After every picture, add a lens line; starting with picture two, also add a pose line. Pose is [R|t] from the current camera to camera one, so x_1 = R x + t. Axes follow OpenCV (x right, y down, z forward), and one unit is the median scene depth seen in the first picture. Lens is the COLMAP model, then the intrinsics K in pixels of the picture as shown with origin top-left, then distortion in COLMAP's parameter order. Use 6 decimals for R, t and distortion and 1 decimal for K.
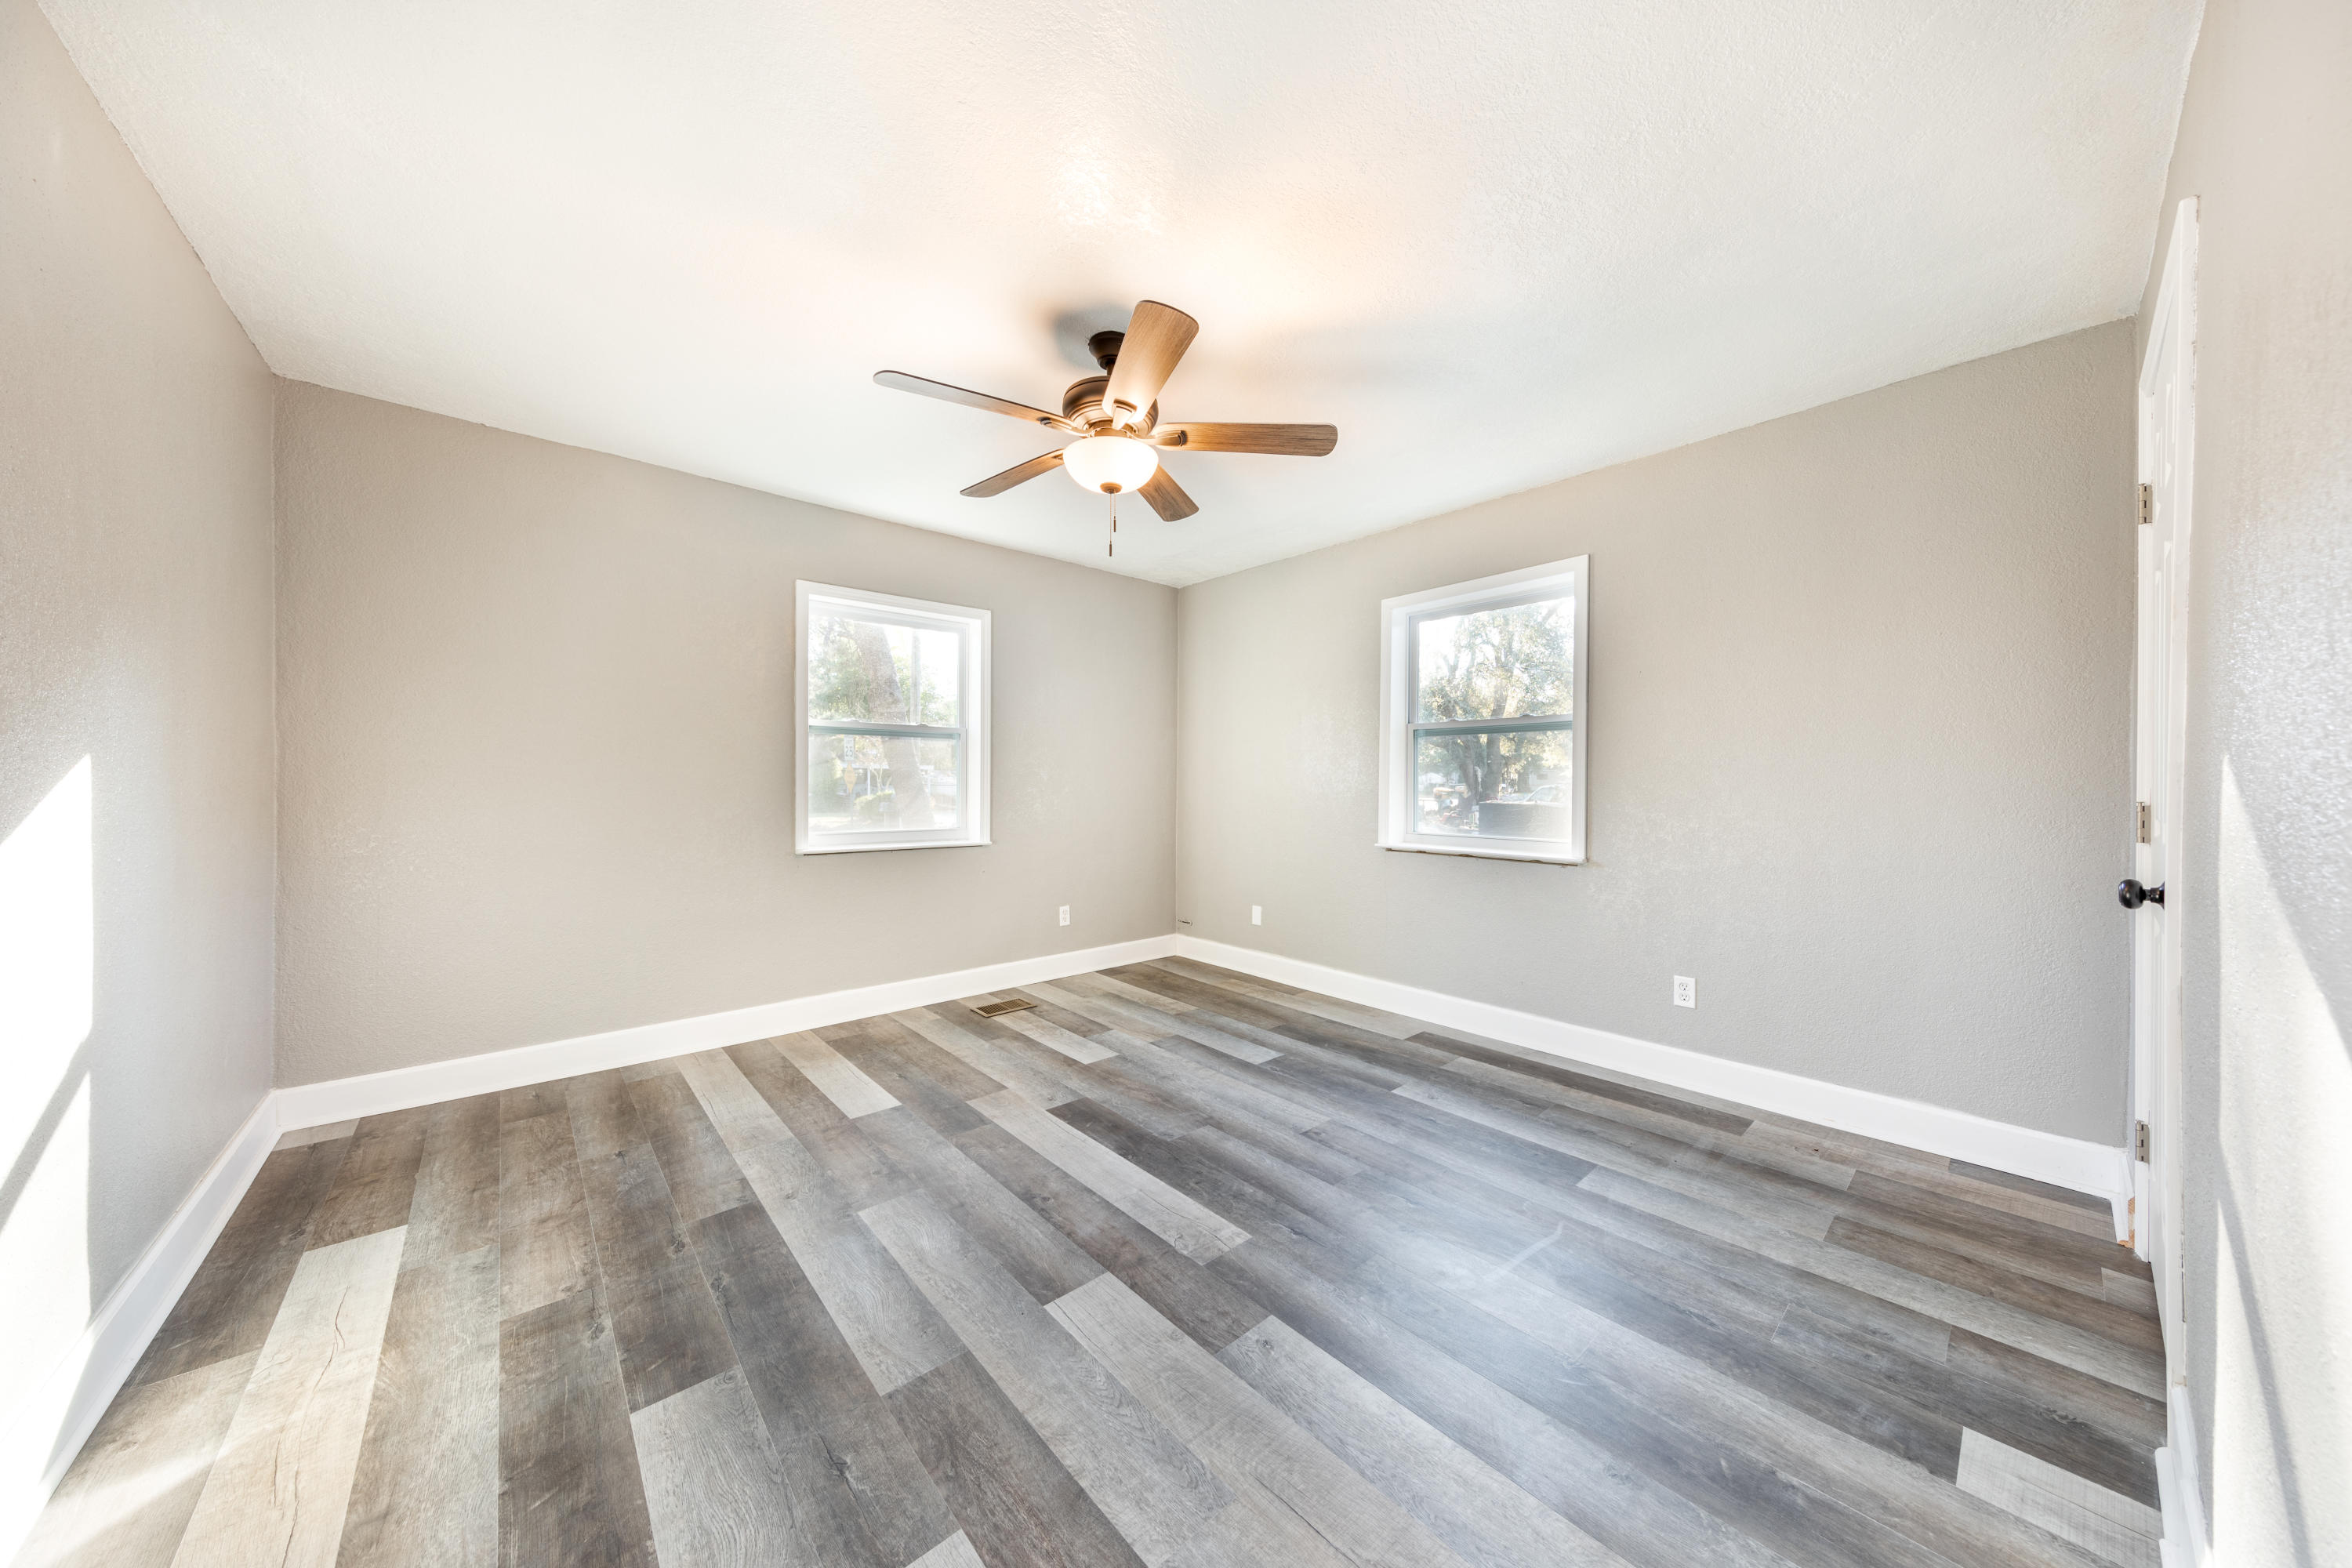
lens RADIAL K [[762.8, 0, 1182.2], [0, 762.8, 790.3], [0, 0, 1]] dist [0.010357, -0.001160]
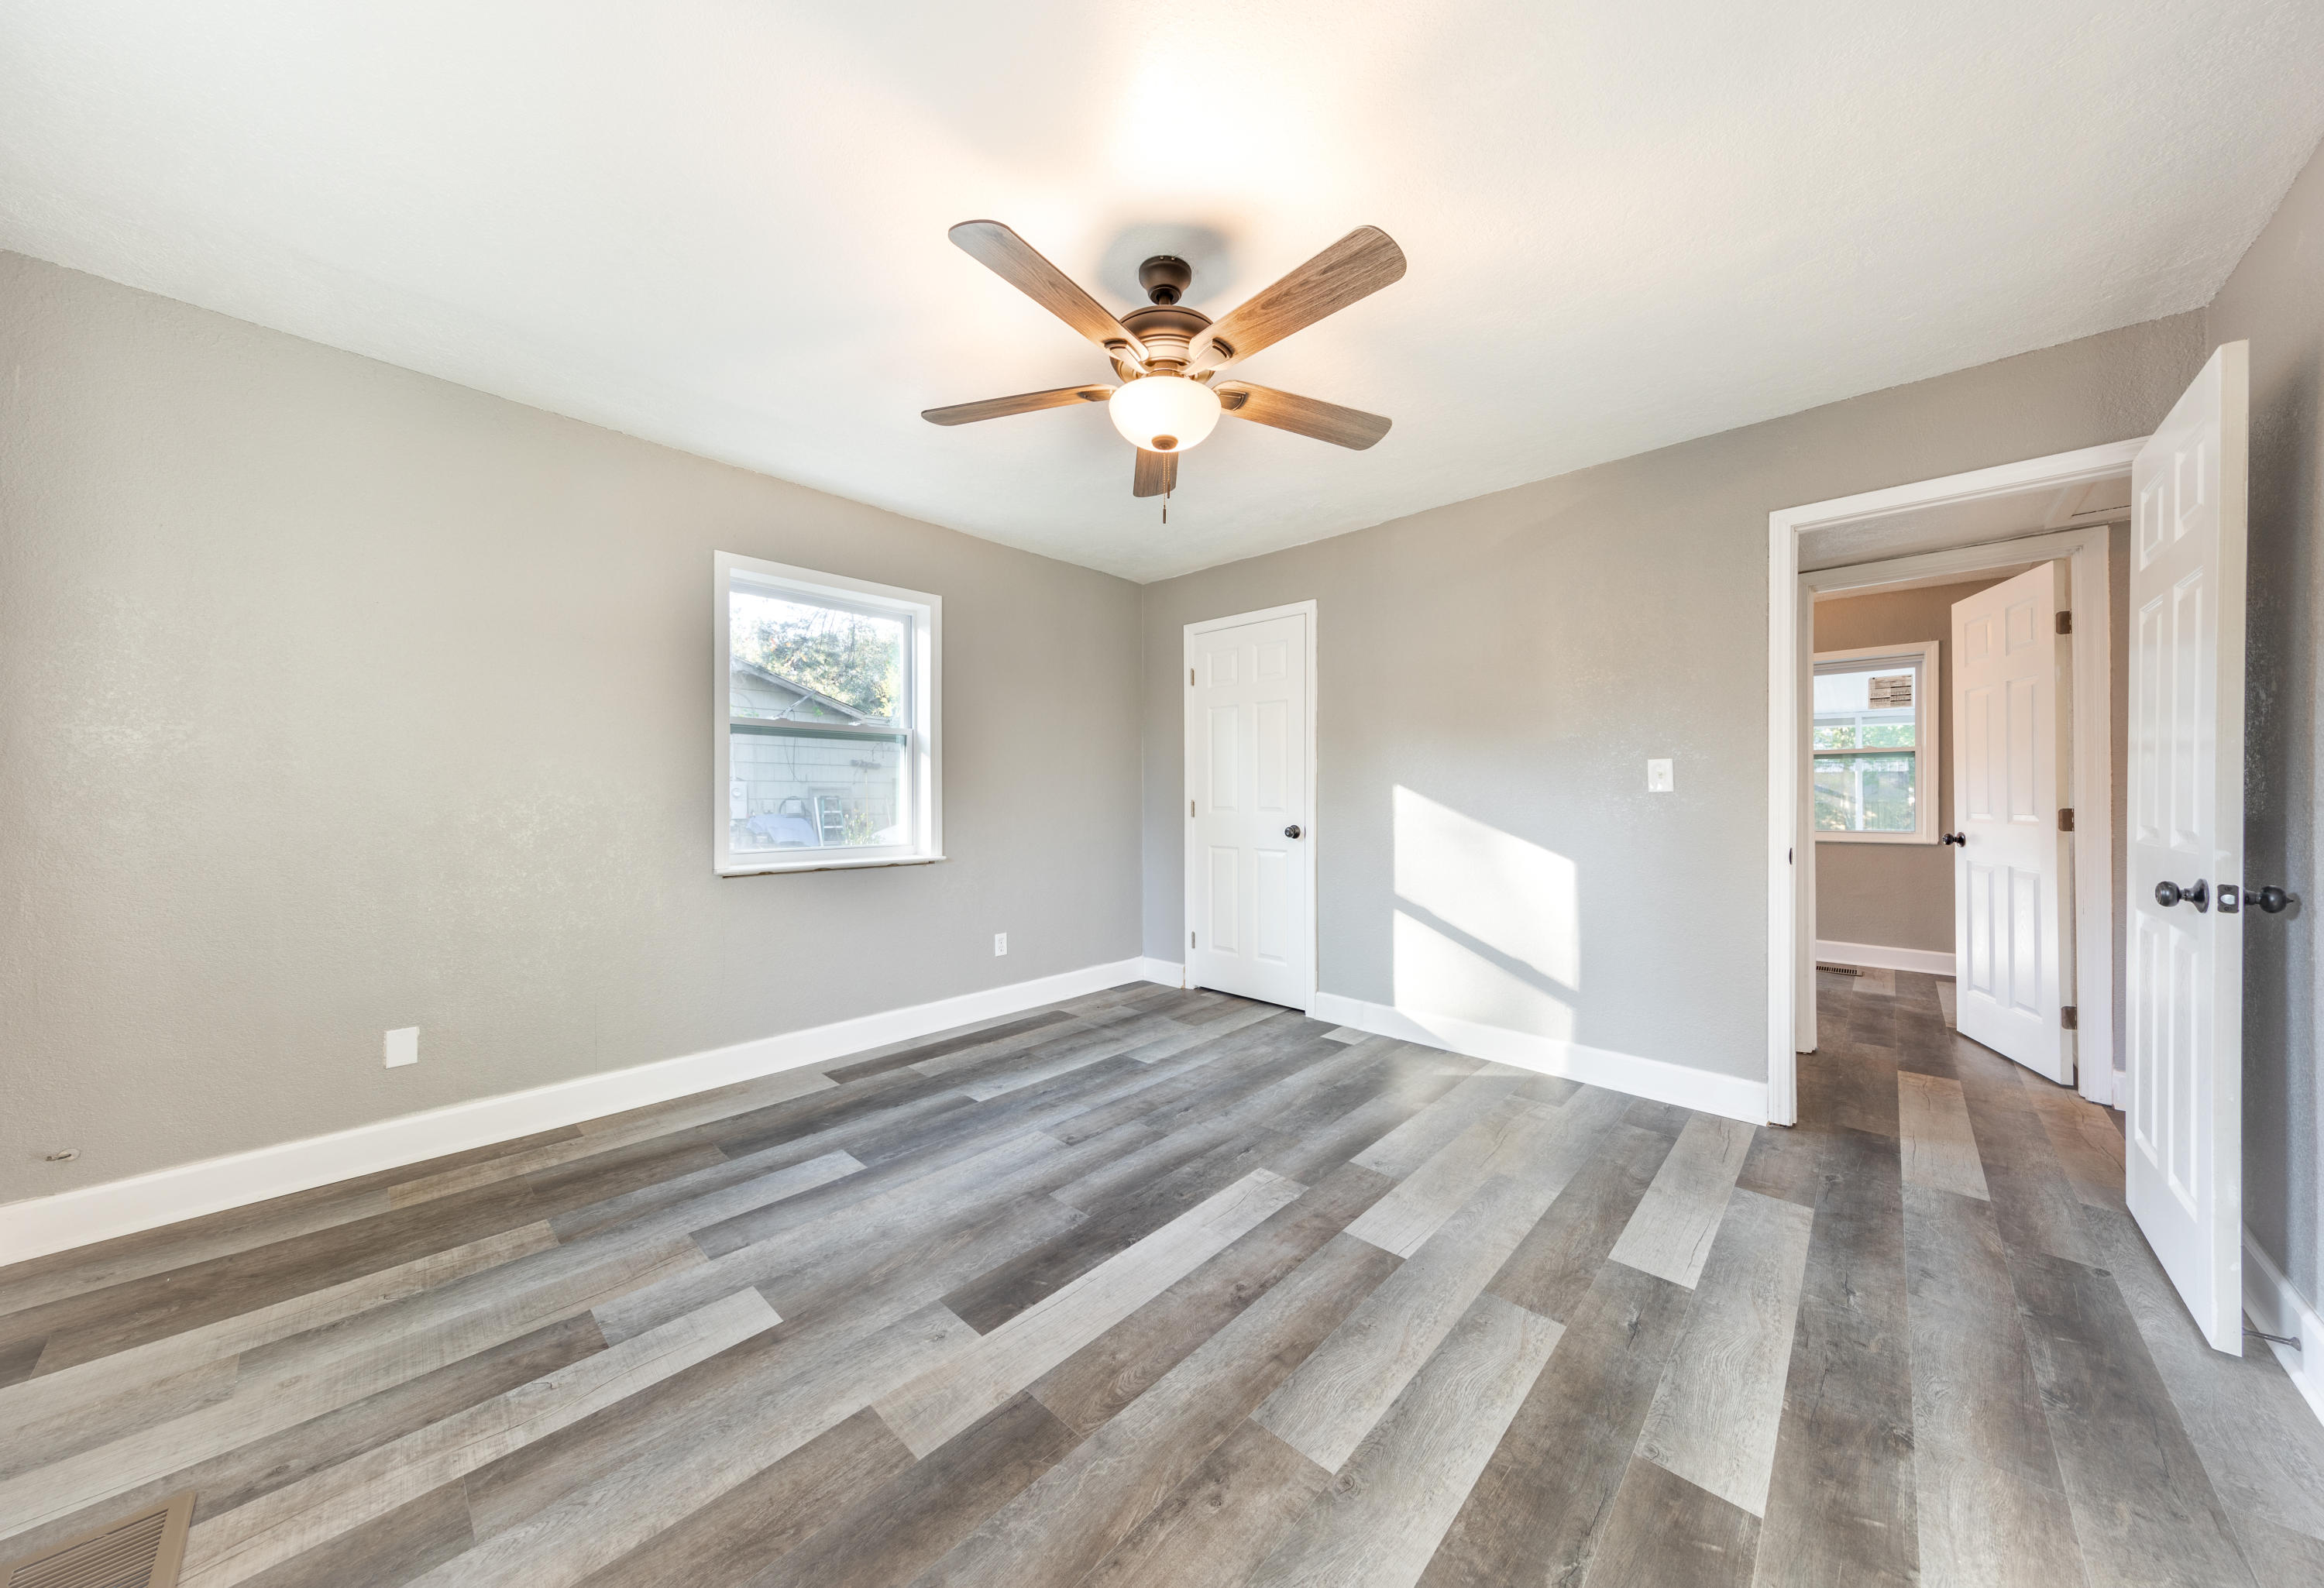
lens RADIAL K [[765.8, 0, 1165.1], [0, 765.8, 794.5], [0, 0, 1]] dist [0.006942, -0.000152]
pose [[-0.093324, -0.002972, 0.995631, -0.821766], [0.007703, 0.999963, 0.003707, -0.007259], [-0.995606, 0.008015, -0.093297, 0.944366]]
